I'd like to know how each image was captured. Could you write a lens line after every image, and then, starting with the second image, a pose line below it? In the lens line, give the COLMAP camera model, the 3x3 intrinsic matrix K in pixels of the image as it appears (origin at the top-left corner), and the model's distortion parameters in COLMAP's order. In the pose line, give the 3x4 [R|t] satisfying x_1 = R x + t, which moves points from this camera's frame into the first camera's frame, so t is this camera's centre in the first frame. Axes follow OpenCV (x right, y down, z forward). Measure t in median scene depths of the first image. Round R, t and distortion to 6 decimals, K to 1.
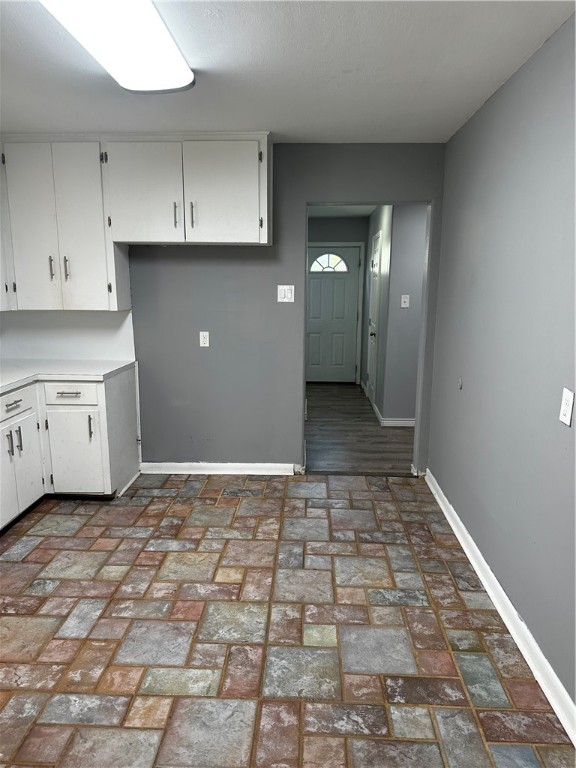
lens RADIAL K [[542.7, 0, 285.7], [0, 542.7, 388.1], [0, 0, 1]] dist [0.035207, -0.040675]
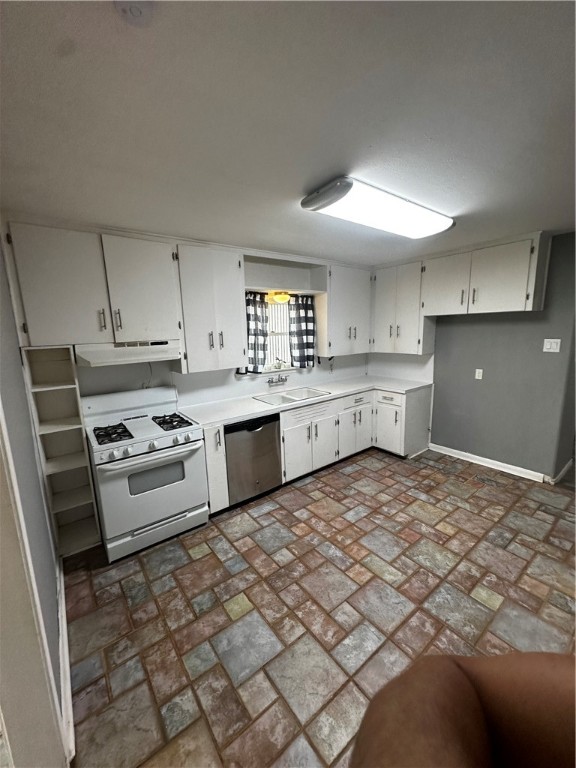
lens RADIAL K [[305.9, 0, 289.3], [0, 305.9, 382.5], [0, 0, 1]] dist [-0.001569, 0.000468]
pose [[0.649549, 0.111037, -0.752168, 0.189525], [-0.117058, 0.992088, 0.045367, -0.055012], [0.751255, 0.058579, 0.657408, 0.041085]]
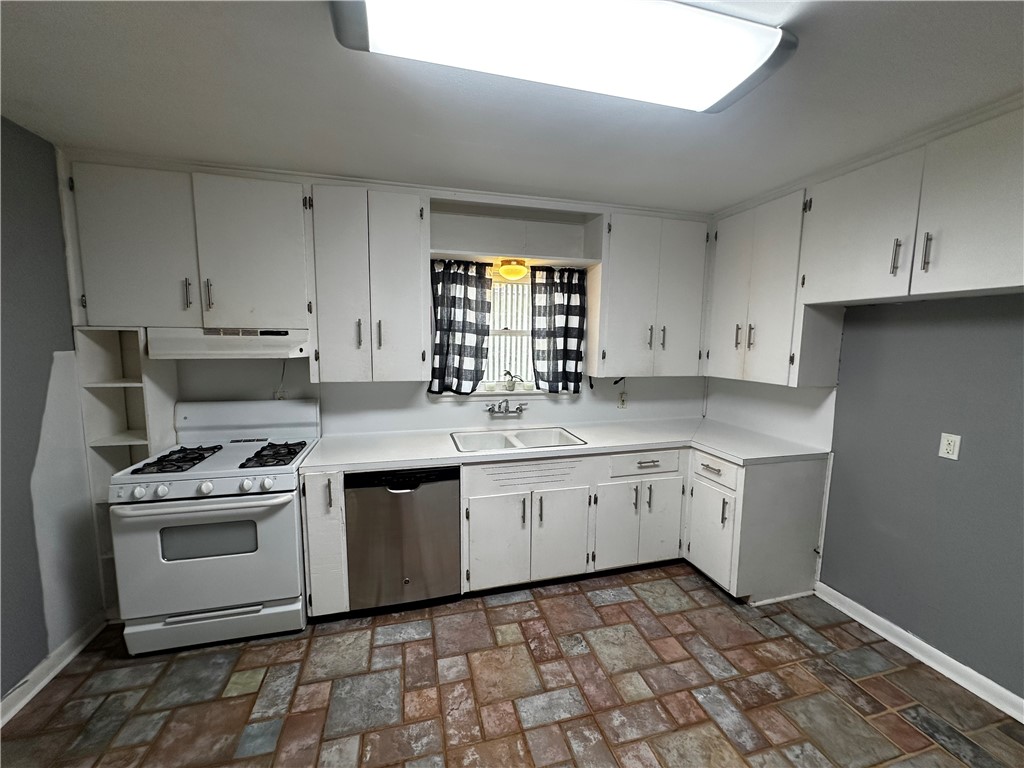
lens RADIAL K [[407.9, 0, 512.9], [0, 407.9, 384.1], [0, 0, 1]] dist [-0.001569, 0.000468]
pose [[0.305912, 0.104016, -0.946361, 0.159320], [-0.194391, 0.979898, 0.044865, -0.104647], [0.932003, 0.170240, 0.319982, 0.466887]]
